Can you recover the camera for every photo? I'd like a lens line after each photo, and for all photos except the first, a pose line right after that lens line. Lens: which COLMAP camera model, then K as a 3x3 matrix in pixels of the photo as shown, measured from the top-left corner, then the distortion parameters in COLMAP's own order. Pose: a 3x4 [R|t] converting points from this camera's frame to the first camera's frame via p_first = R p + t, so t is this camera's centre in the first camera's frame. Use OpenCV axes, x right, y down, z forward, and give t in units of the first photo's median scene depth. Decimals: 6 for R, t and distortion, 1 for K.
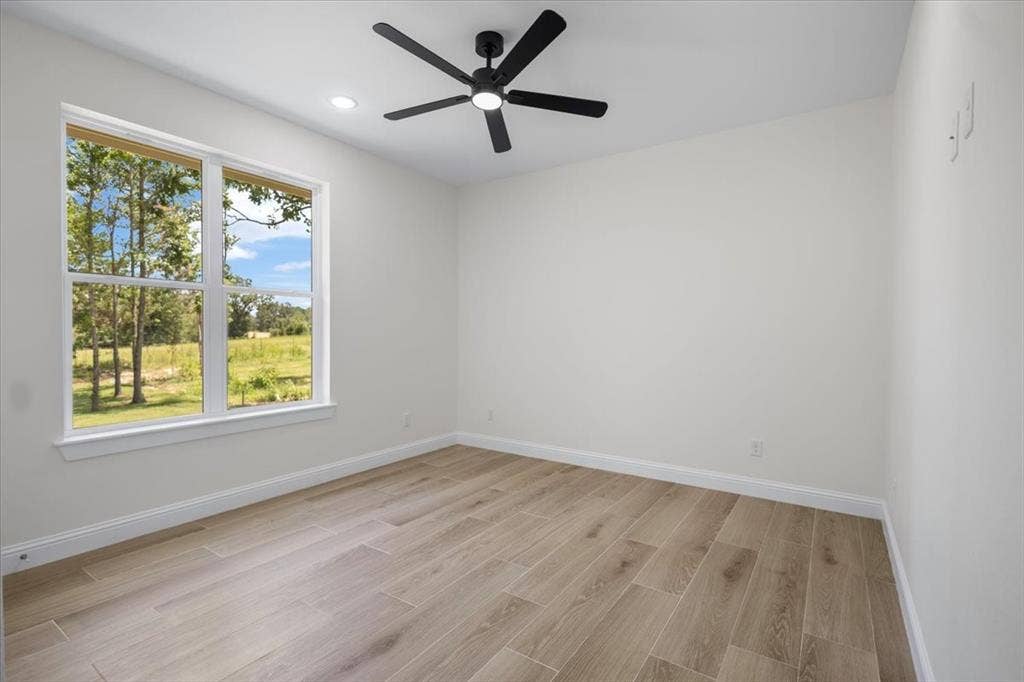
lens RADIAL K [[484.7, 0, 512.0], [0, 484.7, 341.0], [0, 0, 1]] dist [0.005751, 0.000082]
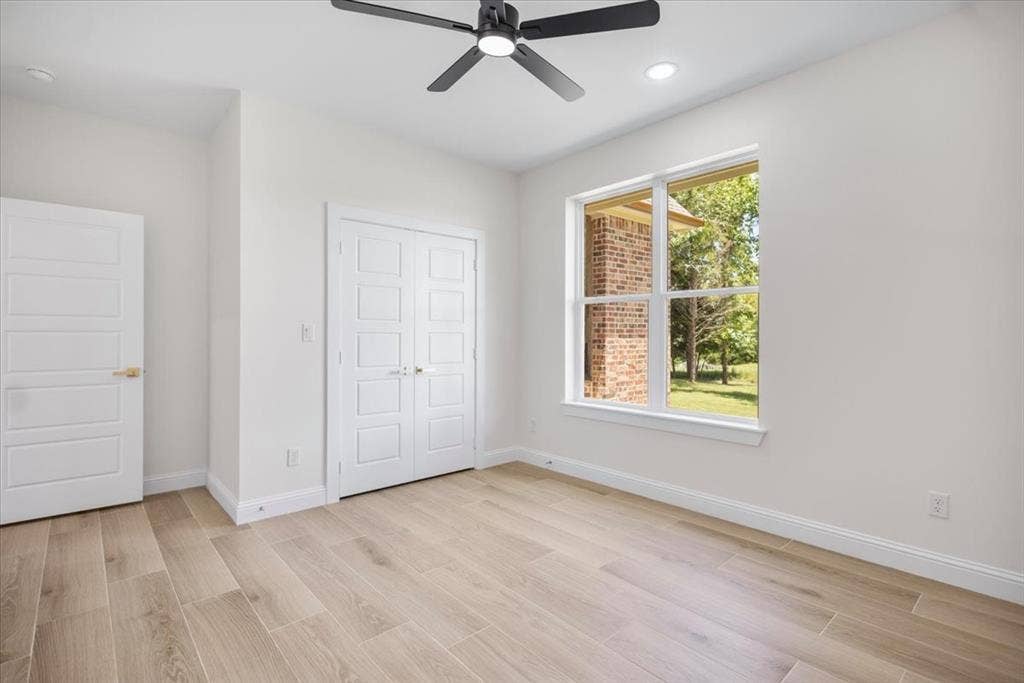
lens RADIAL K [[484.7, 0, 512.0], [0, 484.7, 341.5], [0, 0, 1]] dist [0.005751, 0.000082]
pose [[-0.252975, 0.006119, -0.967453, 0.613105], [-0.019288, 0.999749, 0.011367, -0.013661], [0.967280, 0.021536, -0.252794, 1.066804]]
